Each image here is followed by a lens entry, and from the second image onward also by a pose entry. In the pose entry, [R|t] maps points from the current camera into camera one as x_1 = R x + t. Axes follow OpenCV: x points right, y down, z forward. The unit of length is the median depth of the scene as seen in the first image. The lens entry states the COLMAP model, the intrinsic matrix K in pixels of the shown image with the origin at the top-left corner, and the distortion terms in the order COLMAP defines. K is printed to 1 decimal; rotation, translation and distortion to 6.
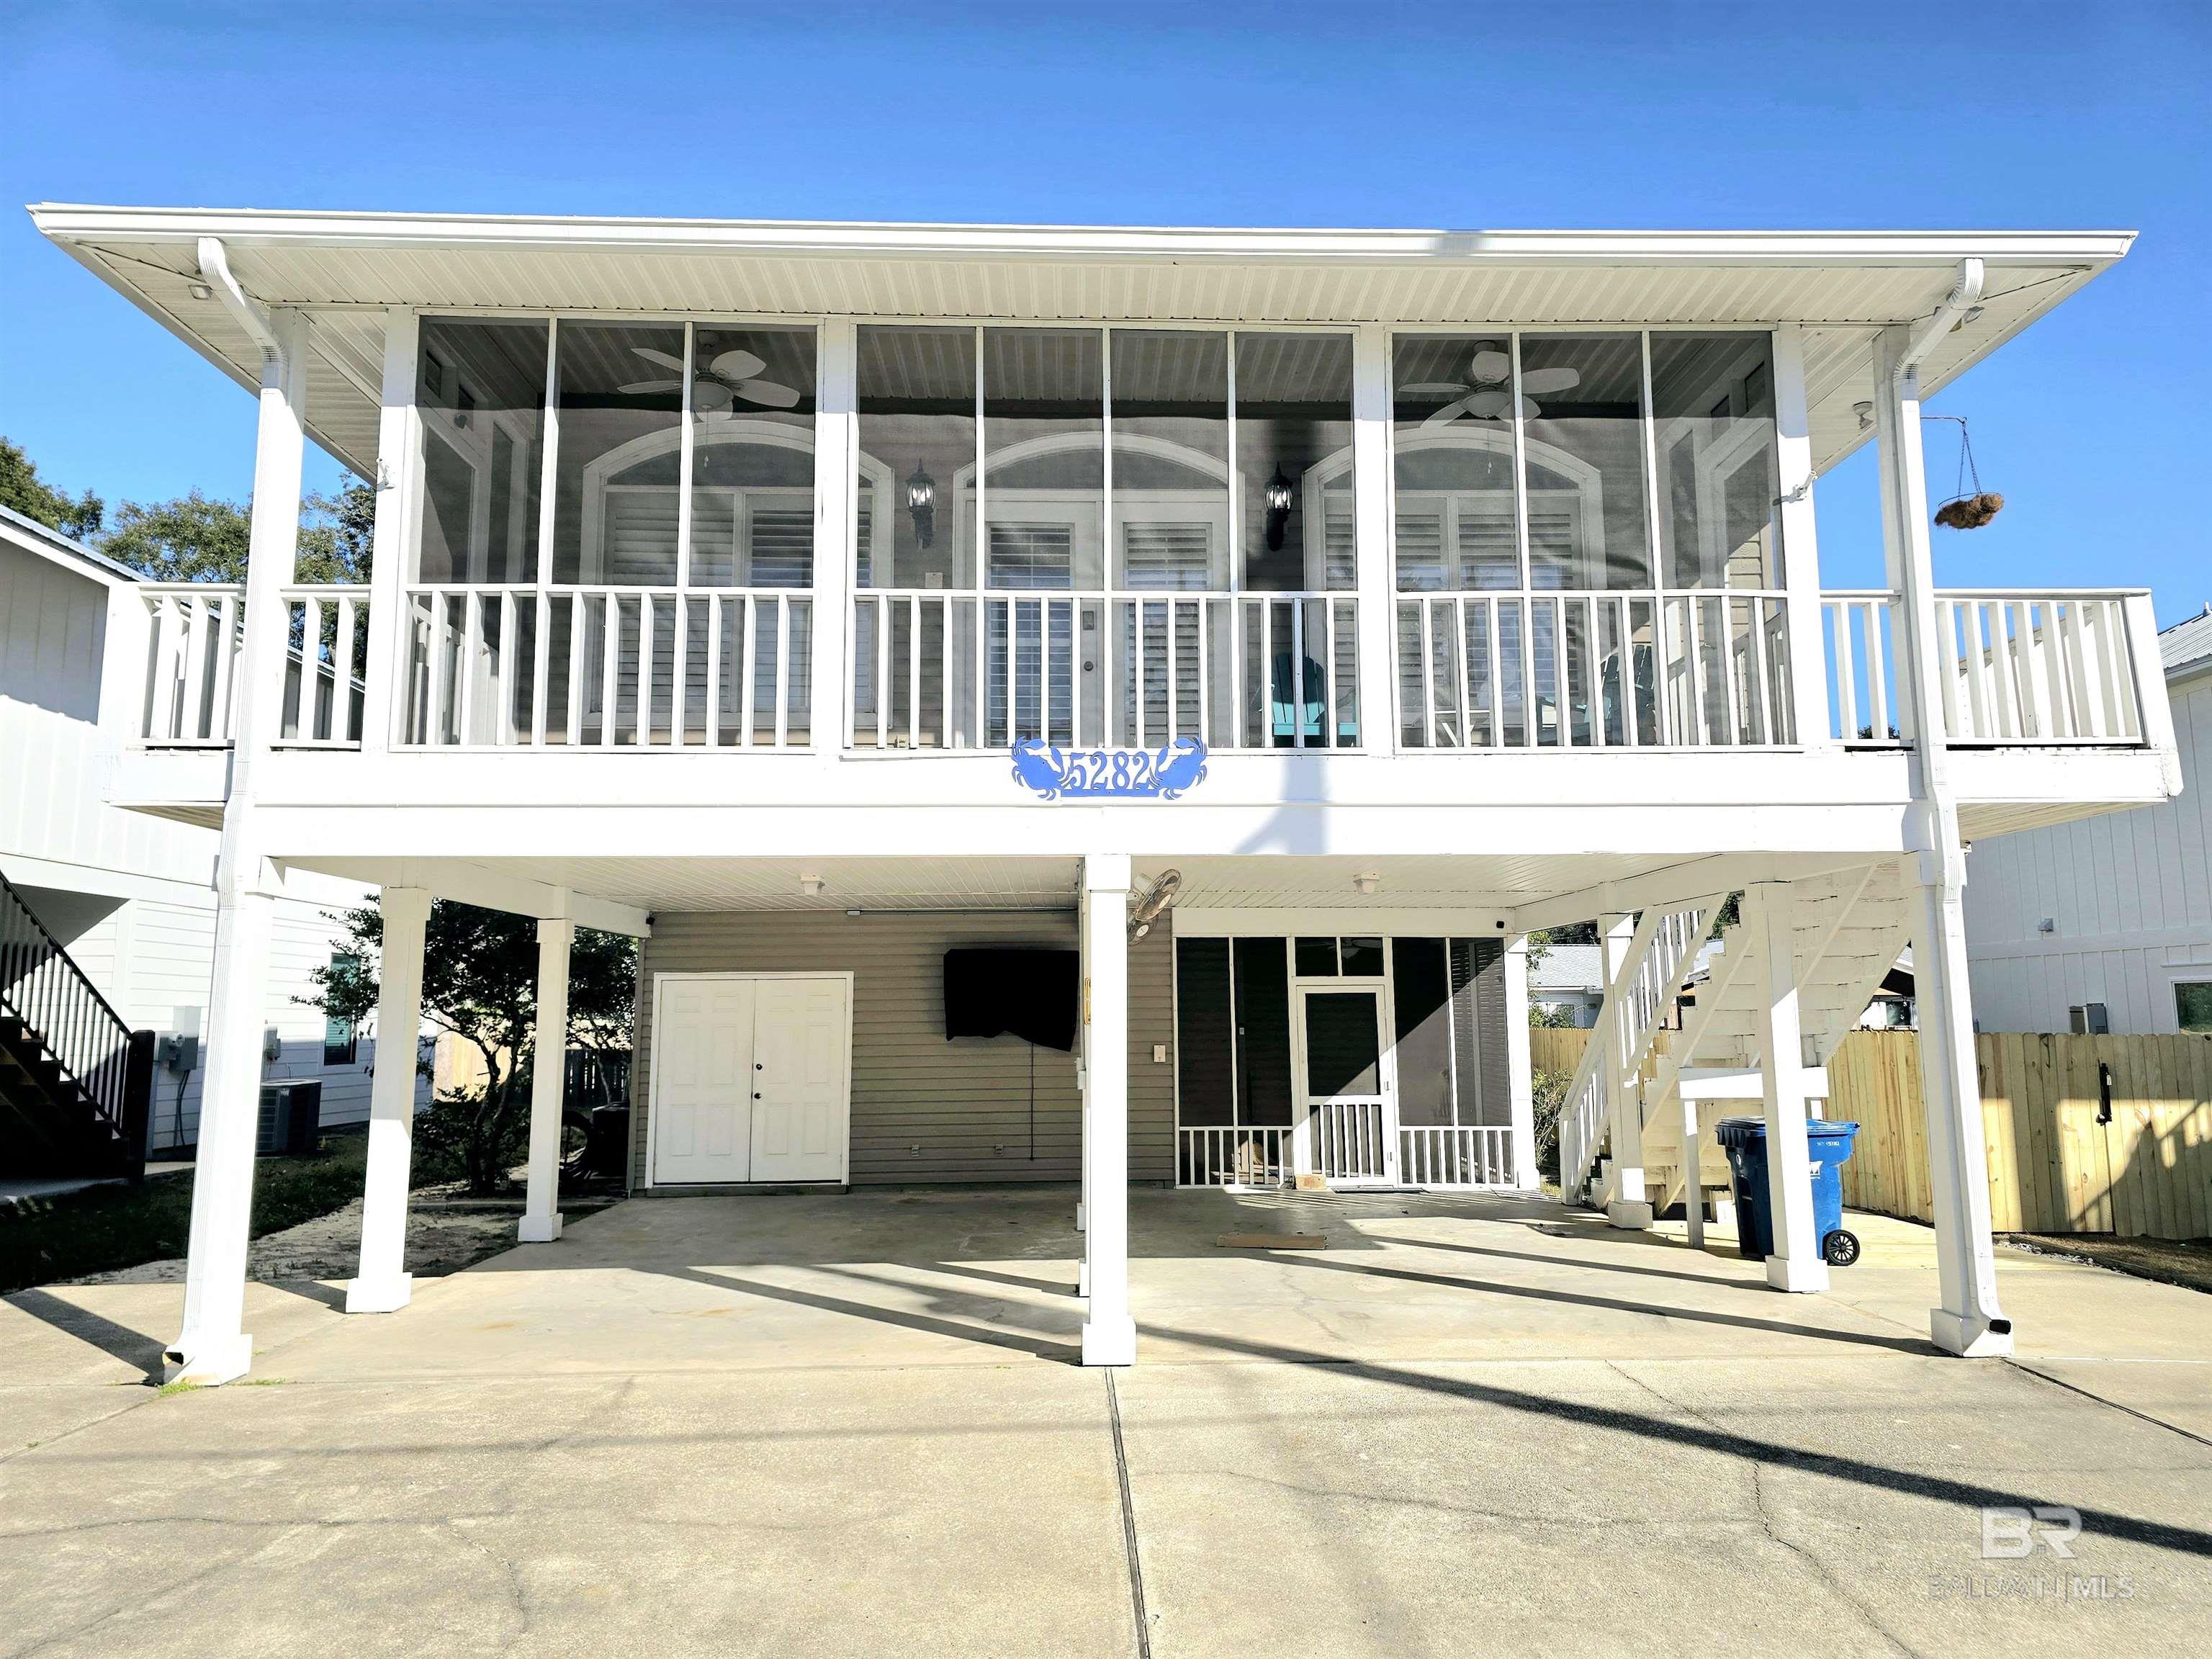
lens RADIAL K [[1483.6, 0, 1117.3], [0, 1483.6, 824.6], [0, 0, 1]] dist [0.024118, 0.000101]
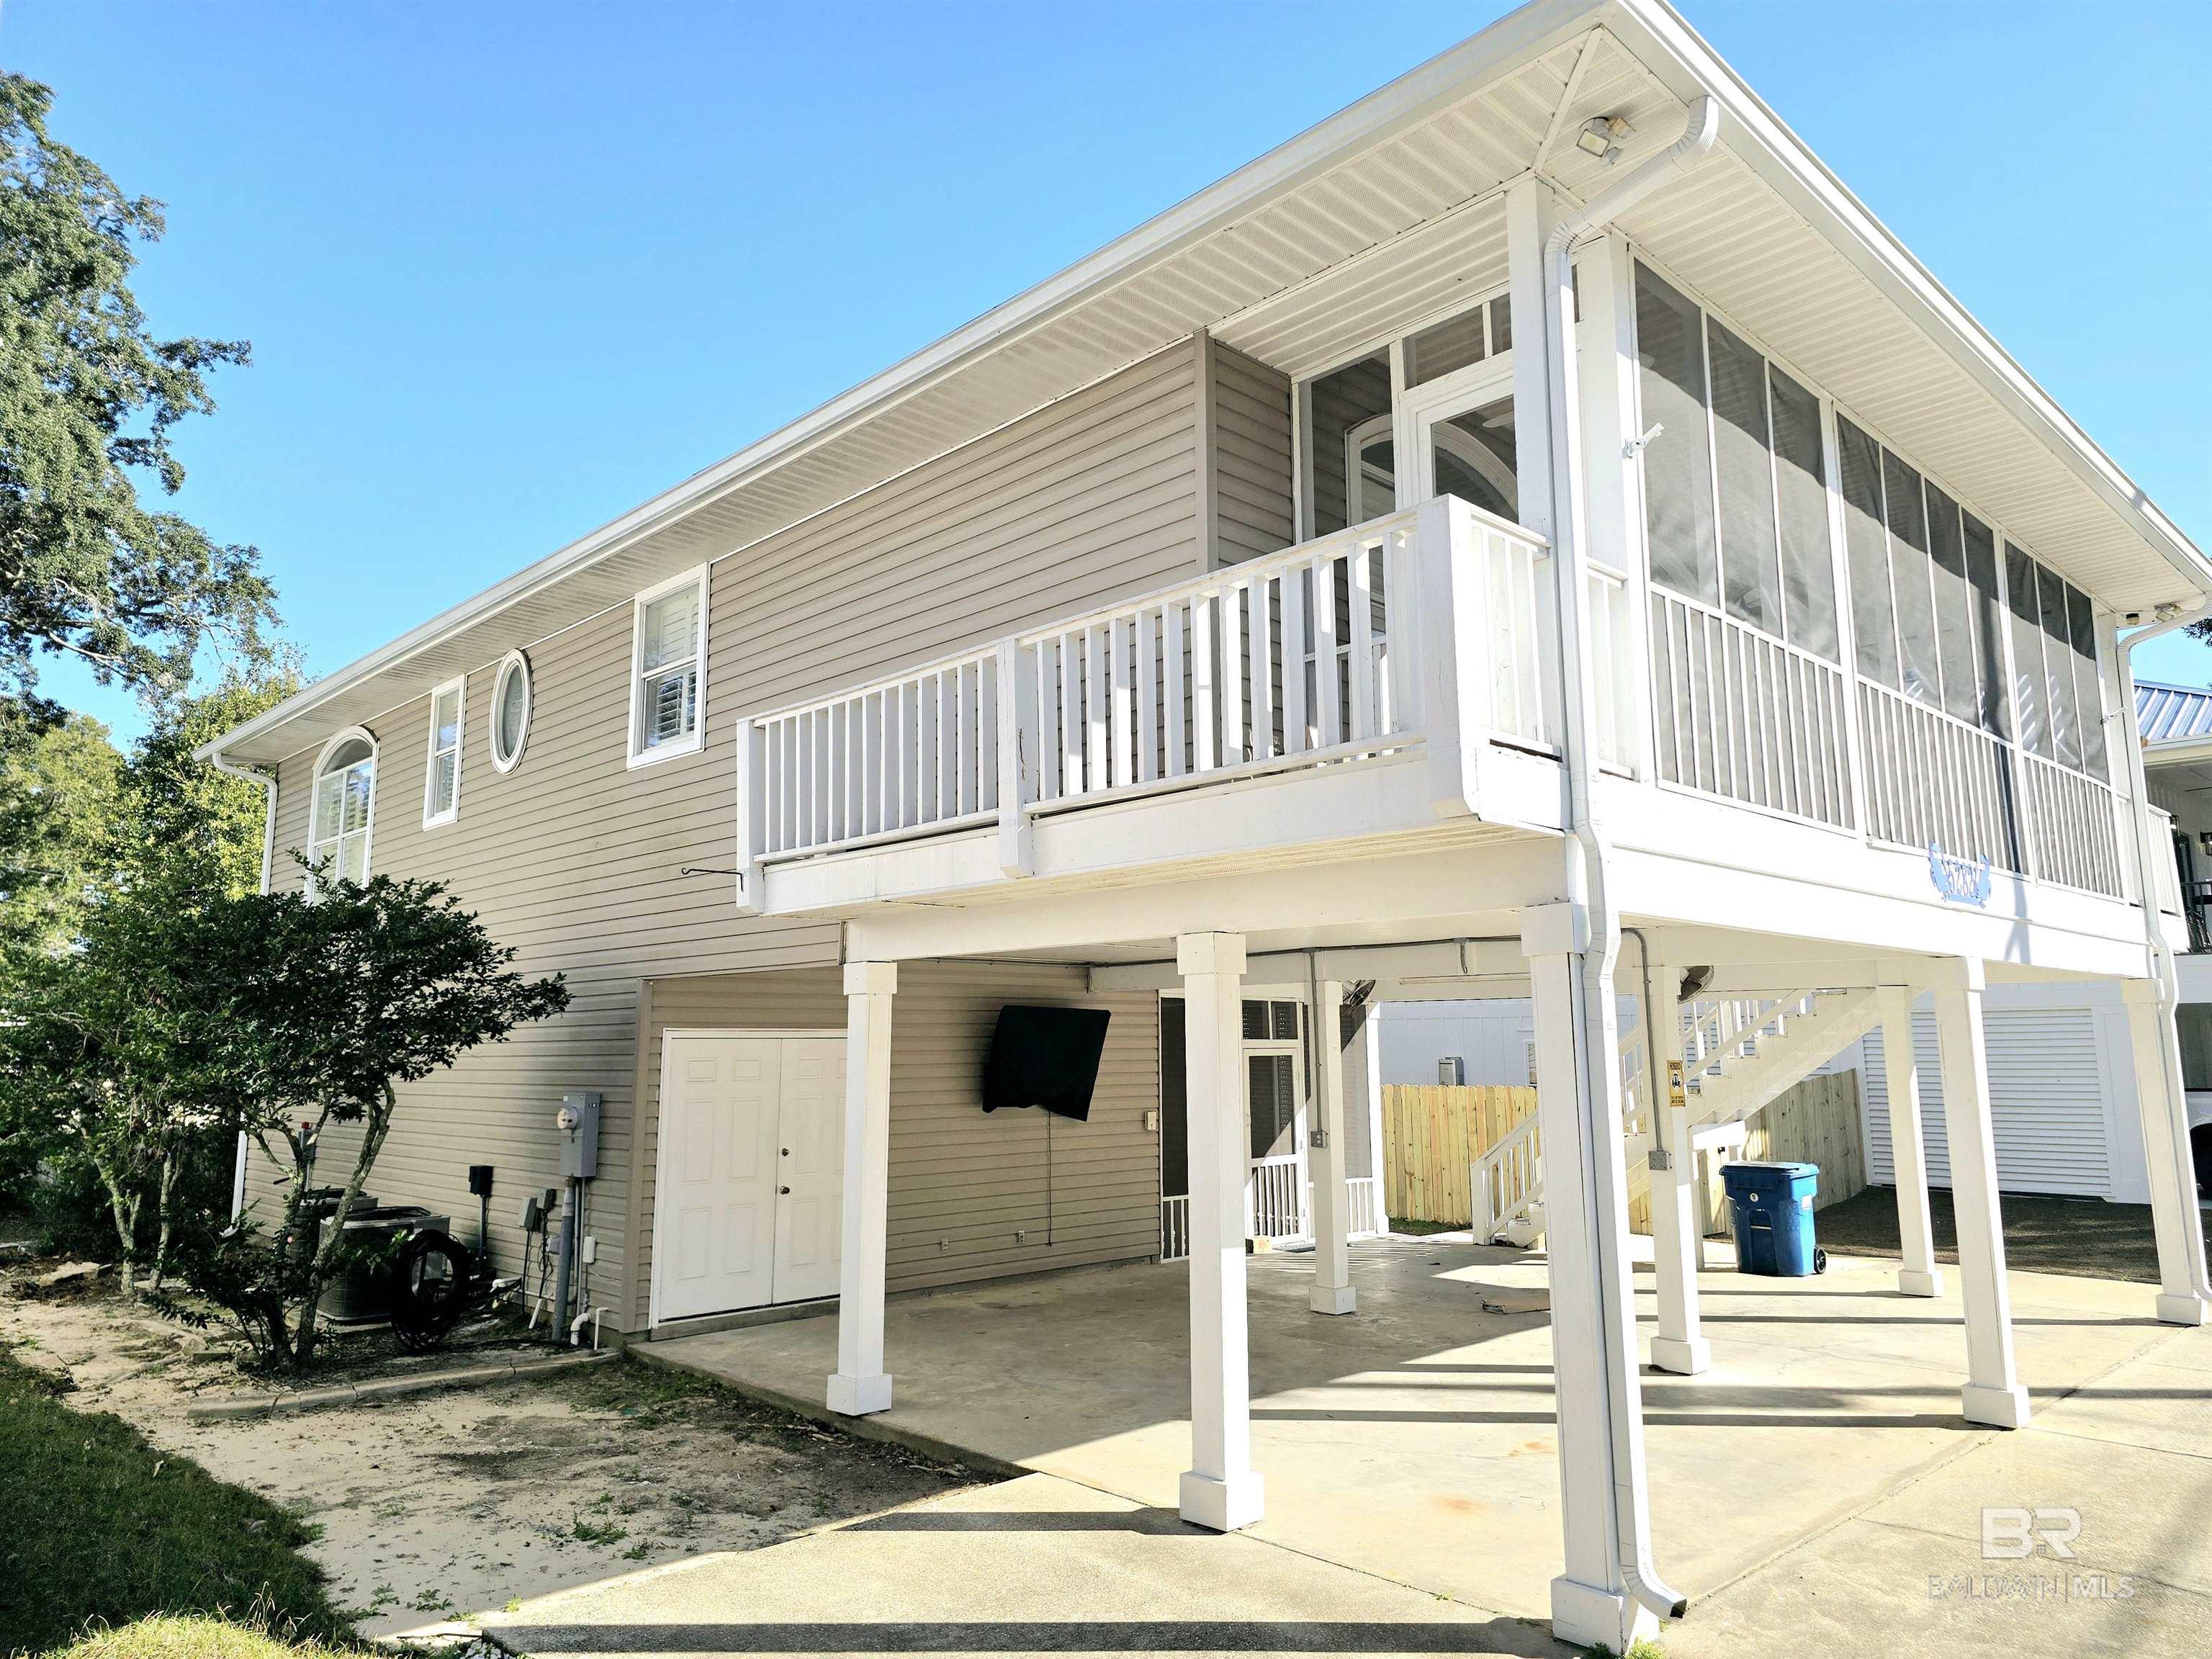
lens RADIAL K [[1483.6, 0, 1105.5], [0, 1483.6, 822.8], [0, 0, 1]] dist [0.024118, 0.000101]
pose [[0.755333, 0.101682, 0.647405, -0.621282], [-0.086997, 0.994704, -0.054729, 0.020178], [-0.649541, -0.014983, 0.760179, 0.302041]]
